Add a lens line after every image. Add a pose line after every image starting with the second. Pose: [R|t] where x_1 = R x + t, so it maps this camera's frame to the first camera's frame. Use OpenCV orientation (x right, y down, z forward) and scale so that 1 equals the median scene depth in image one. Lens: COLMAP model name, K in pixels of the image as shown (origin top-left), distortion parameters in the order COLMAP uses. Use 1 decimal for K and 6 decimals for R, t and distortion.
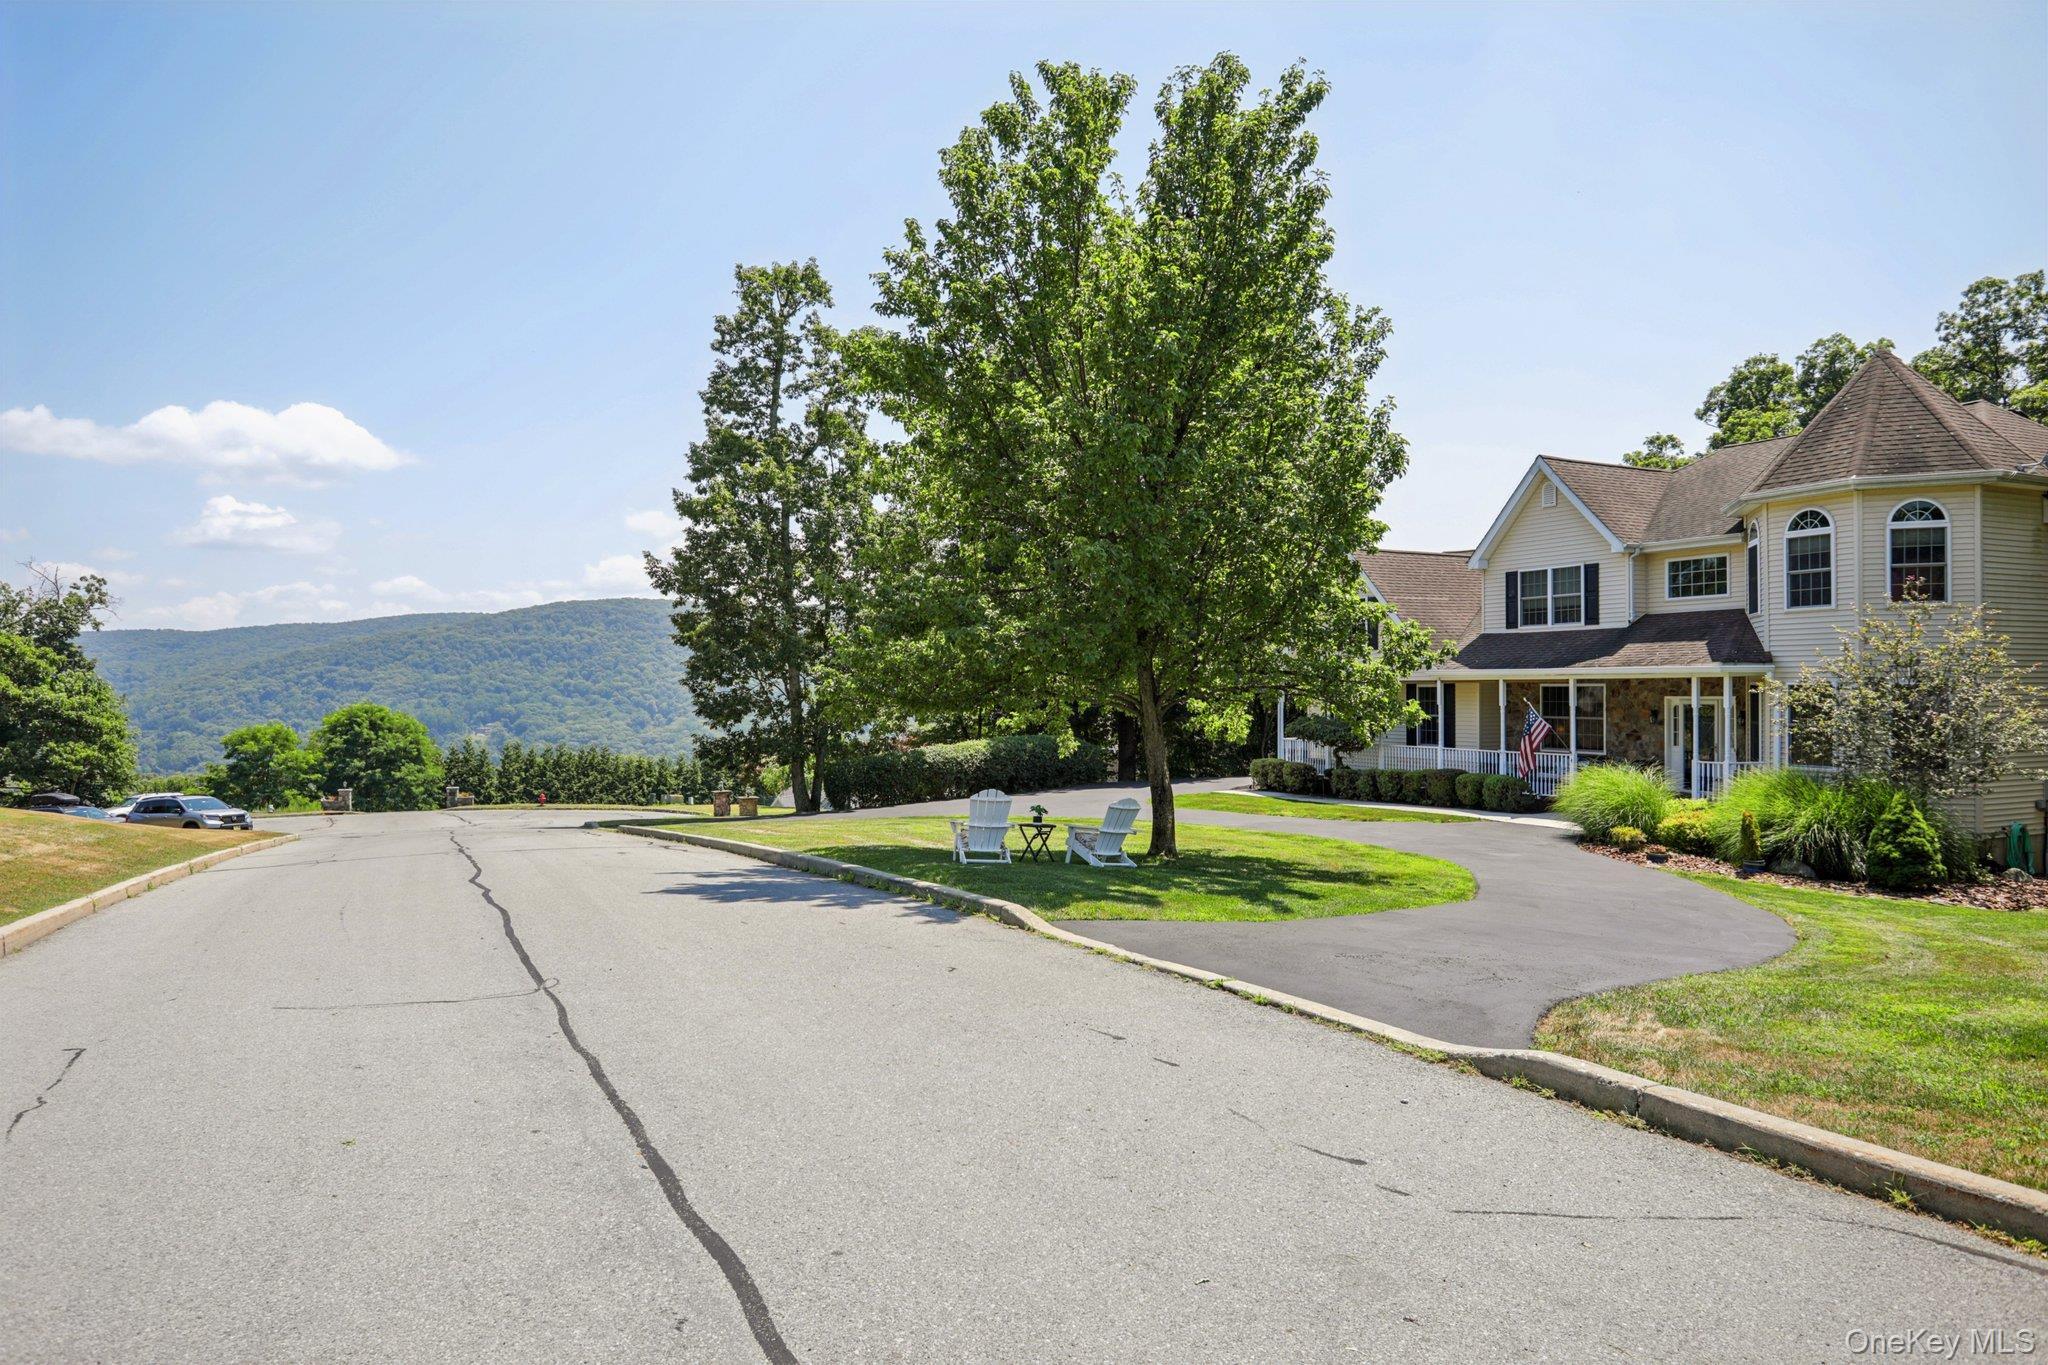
lens RADIAL K [[1327.0, 0, 1019.8], [0, 1327.0, 675.8], [0, 0, 1]] dist [-0.029458, 0.023973]
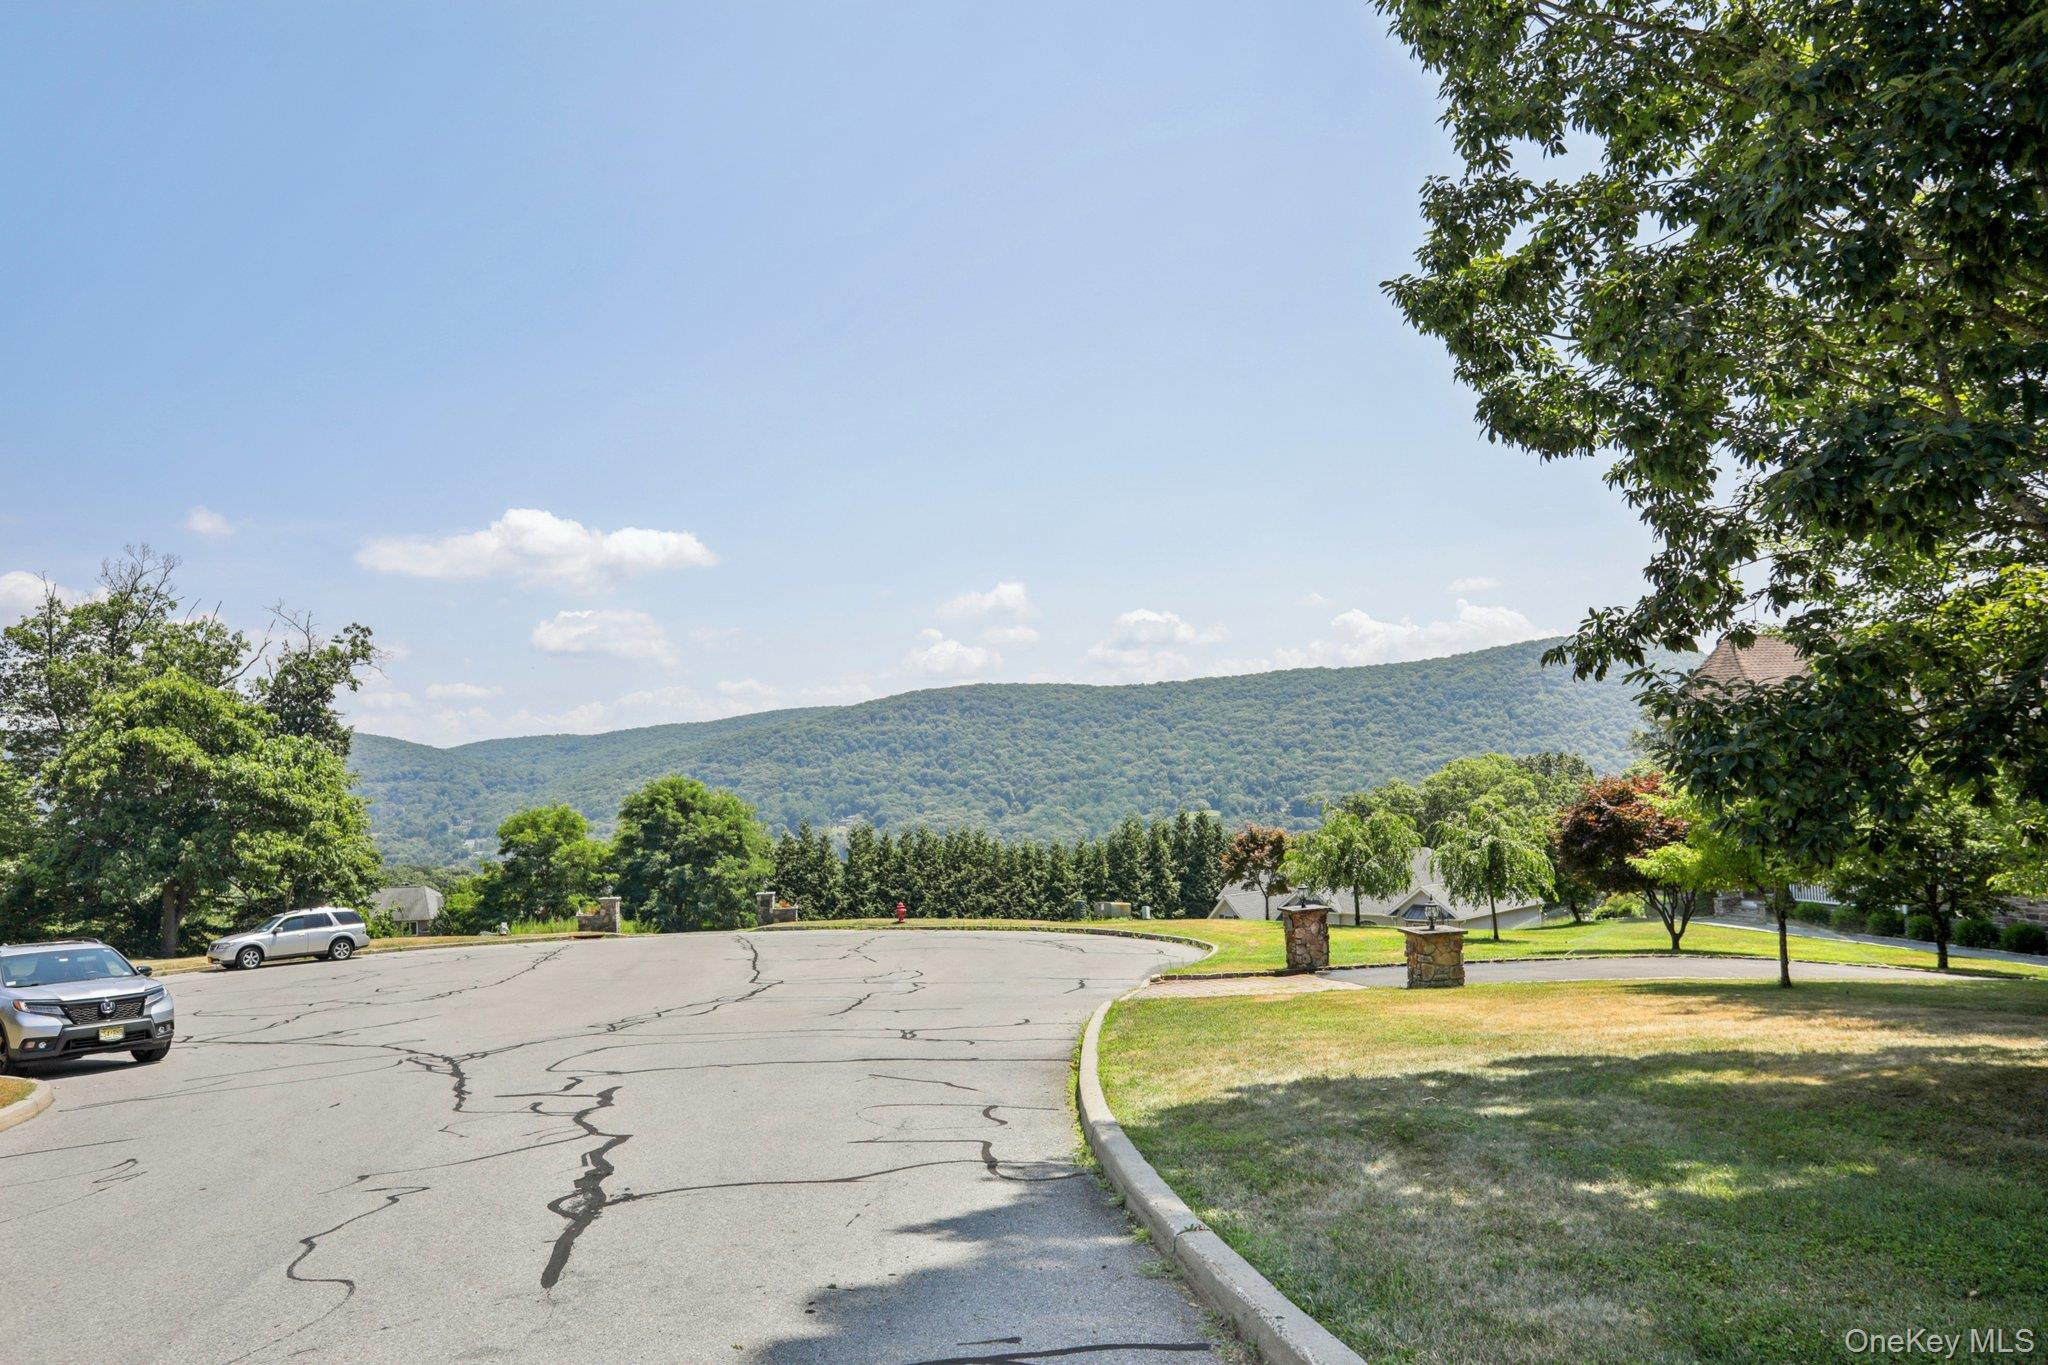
lens RADIAL K [[1327.0, 0, 1022.7], [0, 1327.0, 697.6], [0, 0, 1]] dist [-0.029458, 0.023973]
pose [[0.967236, -0.045123, -0.249838, -0.107989], [0.032780, 0.998038, -0.053350, 0.021517], [0.251755, 0.043413, 0.966817, 0.303279]]
